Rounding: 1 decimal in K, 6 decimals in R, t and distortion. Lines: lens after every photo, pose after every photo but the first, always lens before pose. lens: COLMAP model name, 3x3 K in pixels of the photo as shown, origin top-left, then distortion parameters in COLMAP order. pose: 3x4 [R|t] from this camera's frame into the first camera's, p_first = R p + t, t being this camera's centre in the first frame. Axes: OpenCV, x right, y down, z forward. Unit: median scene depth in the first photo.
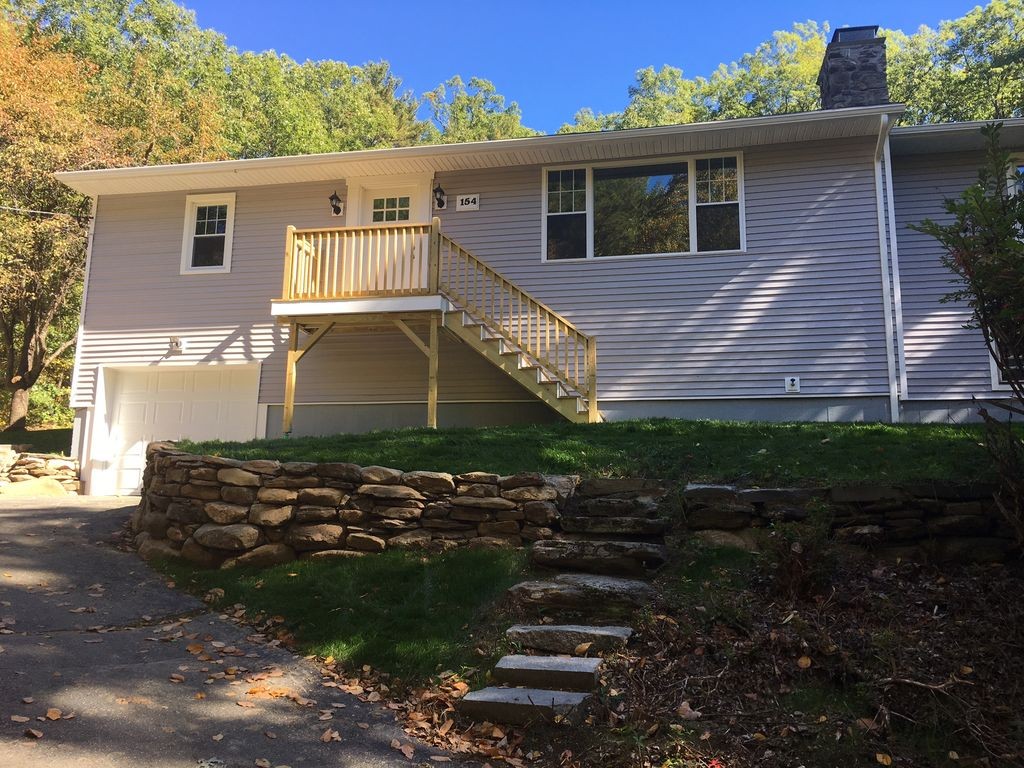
lens RADIAL K [[848.9, 0, 513.2], [0, 848.9, 377.2], [0, 0, 1]] dist [0.062835, -0.071549]
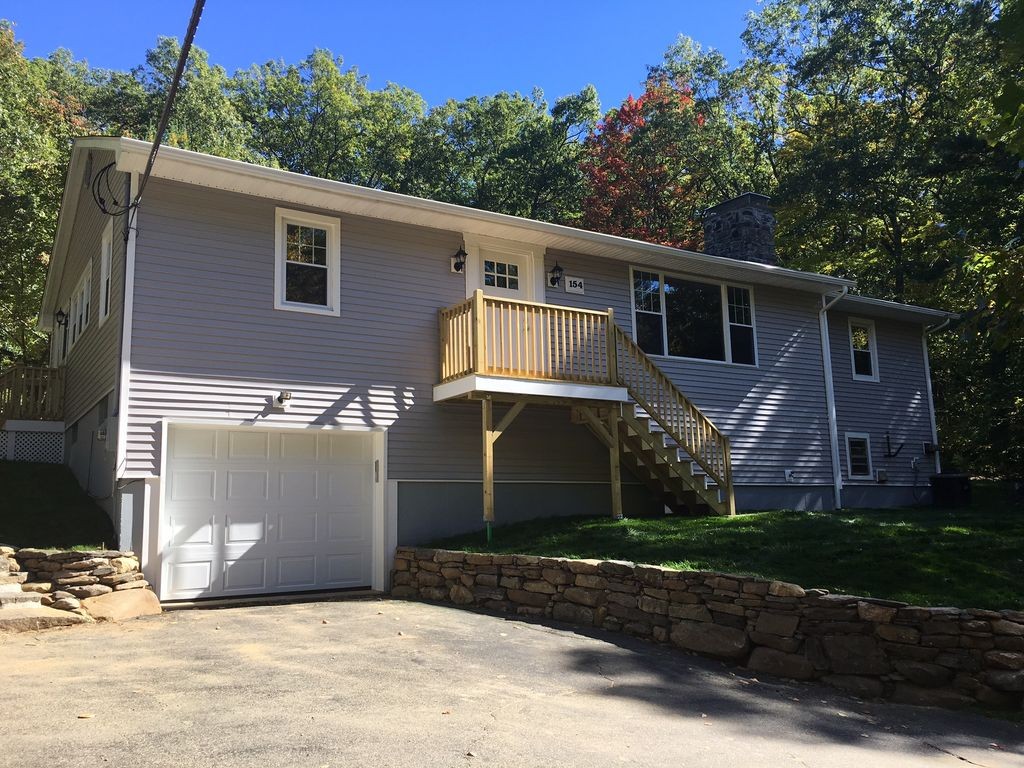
lens RADIAL K [[848.9, 0, 516.1], [0, 848.9, 379.6], [0, 0, 1]] dist [0.062835, -0.071549]
pose [[0.730878, 0.084488, 0.677258, -0.775135], [-0.096422, 0.995138, -0.020087, -0.063088], [-0.675662, -0.050622, 0.735471, 0.282073]]
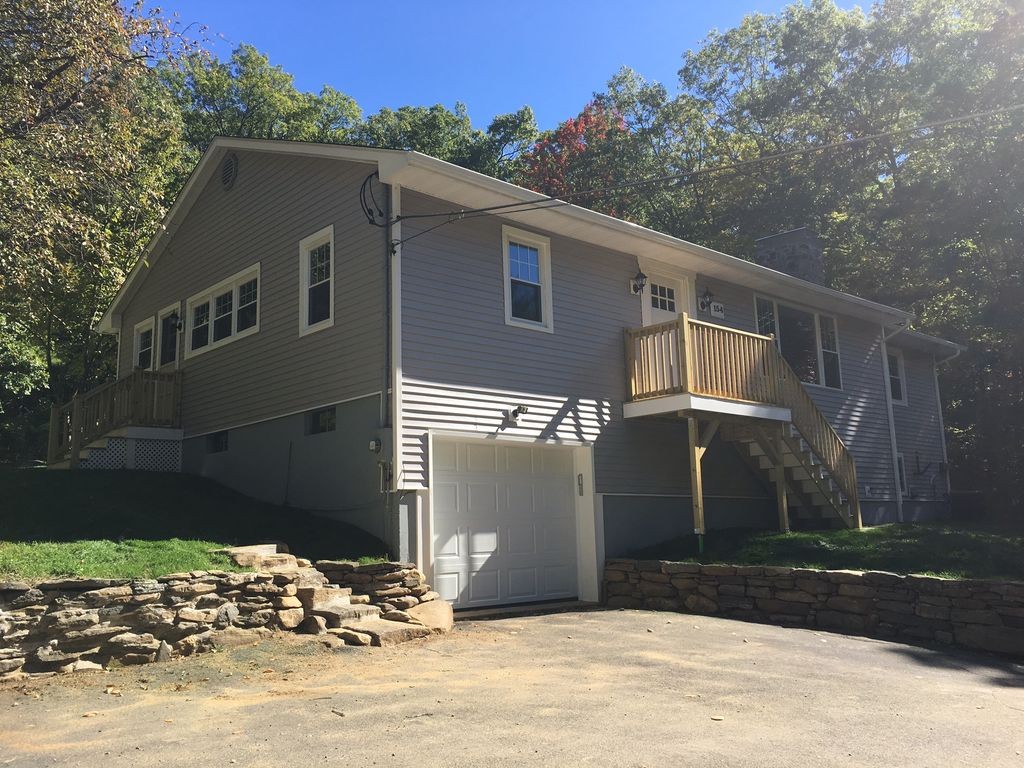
lens RADIAL K [[848.9, 0, 512.8], [0, 848.9, 378.6], [0, 0, 1]] dist [0.062835, -0.071549]
pose [[0.609523, 0.114125, 0.784511, -1.034347], [-0.117831, 0.991634, -0.052708, -0.029665], [-0.783963, -0.060313, 0.617871, 0.517893]]
